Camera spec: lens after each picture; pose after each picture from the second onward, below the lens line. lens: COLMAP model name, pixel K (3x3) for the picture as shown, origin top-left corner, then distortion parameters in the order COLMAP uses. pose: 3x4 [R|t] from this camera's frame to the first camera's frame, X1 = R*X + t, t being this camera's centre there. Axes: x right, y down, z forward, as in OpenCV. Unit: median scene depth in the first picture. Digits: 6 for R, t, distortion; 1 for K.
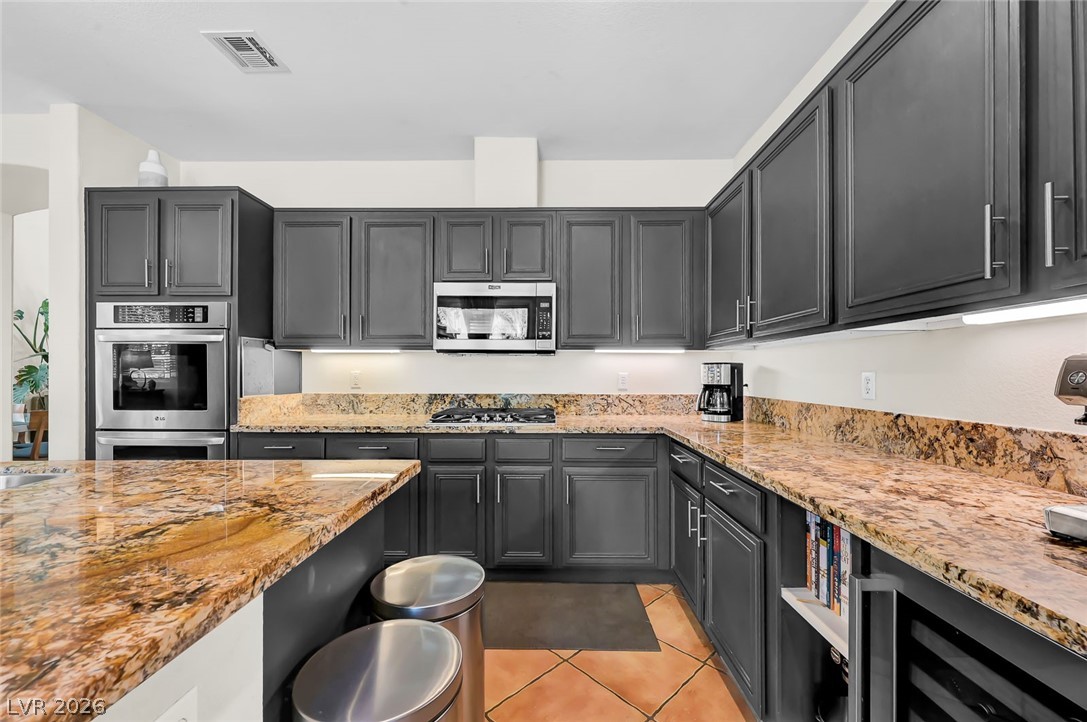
lens RADIAL K [[434.3, 0, 540.7], [0, 434.3, 368.1], [0, 0, 1]] dist [-0.003623, 0.001011]
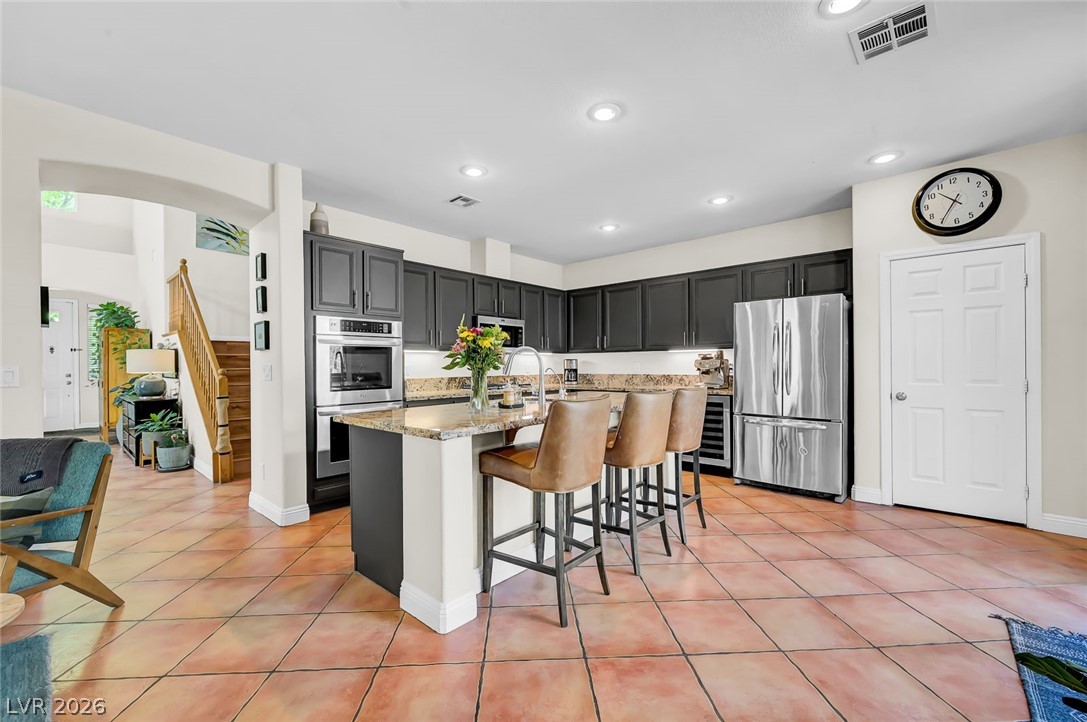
lens RADIAL K [[468.4, 0, 545.4], [0, 468.4, 362.9], [0, 0, 1]] dist [-0.003581, 0.002260]
pose [[0.644249, -0.003585, 0.764808, -1.664079], [0.000165, 0.999990, 0.004548, -0.005391], [-0.764816, -0.002804, 0.644243, -0.529376]]
